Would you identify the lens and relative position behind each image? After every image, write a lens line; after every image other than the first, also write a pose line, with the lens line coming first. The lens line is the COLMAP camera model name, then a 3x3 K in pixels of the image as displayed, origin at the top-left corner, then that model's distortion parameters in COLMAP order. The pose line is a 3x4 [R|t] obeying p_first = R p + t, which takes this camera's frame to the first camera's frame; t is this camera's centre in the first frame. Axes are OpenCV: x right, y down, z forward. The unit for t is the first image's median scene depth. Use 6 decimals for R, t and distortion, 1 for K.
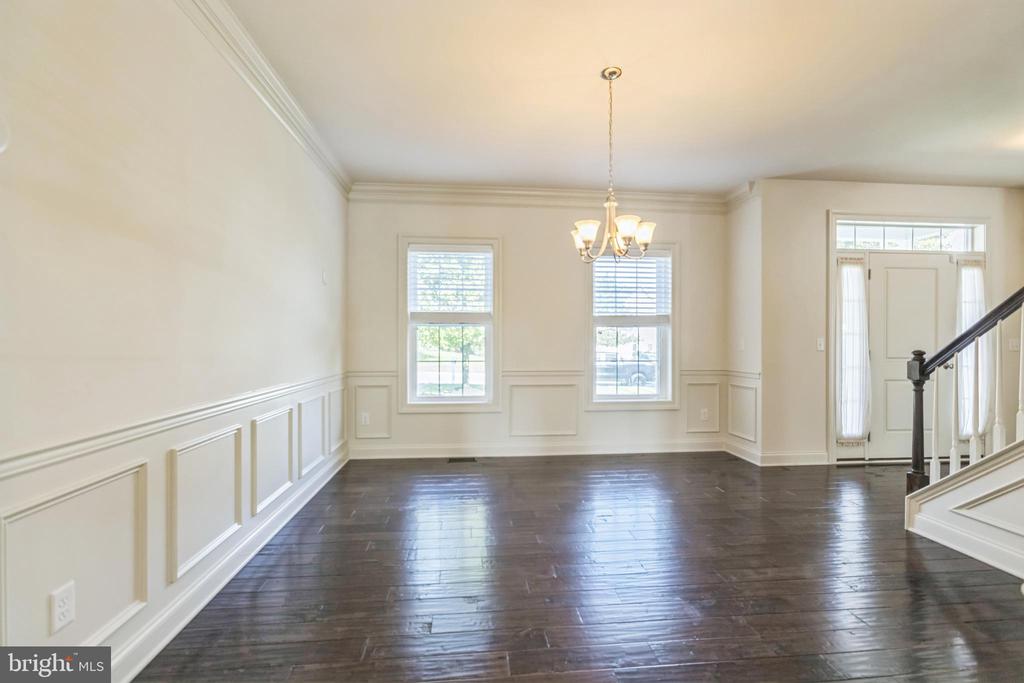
lens RADIAL K [[454.9, 0, 511.3], [0, 454.9, 343.3], [0, 0, 1]] dist [-0.009972, 0.005311]
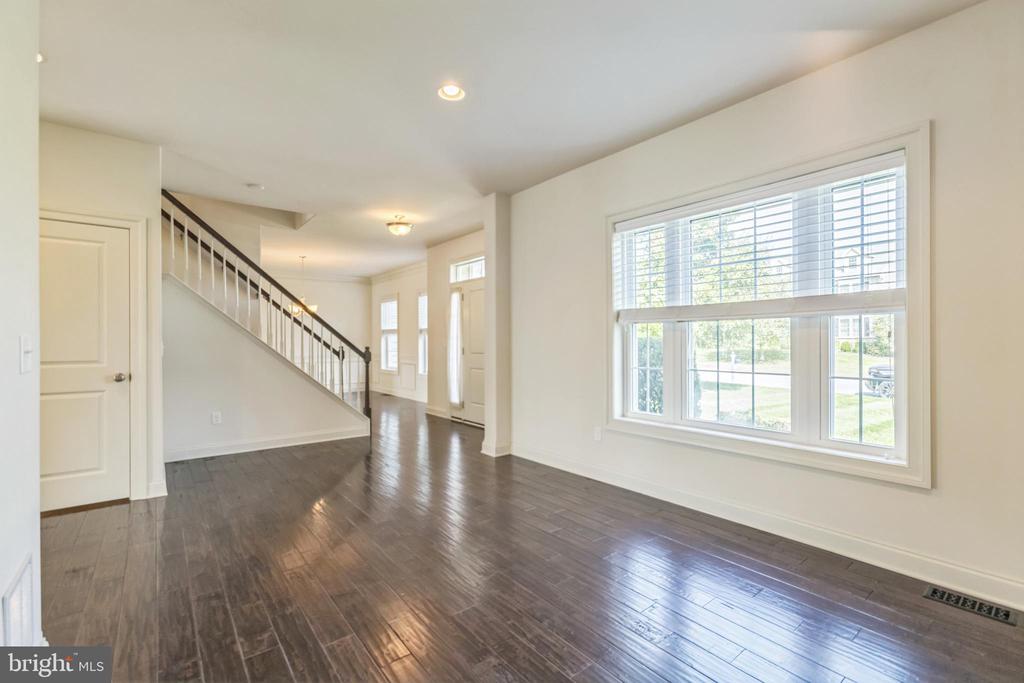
lens RADIAL K [[454.9, 0, 513.1], [0, 454.9, 336.2], [0, 0, 1]] dist [-0.009972, 0.005311]
pose [[0.558787, -0.000901, -0.829311, 2.146772], [0.014833, 0.999850, 0.008908, -0.034740], [0.829179, -0.017279, 0.558716, 0.292562]]
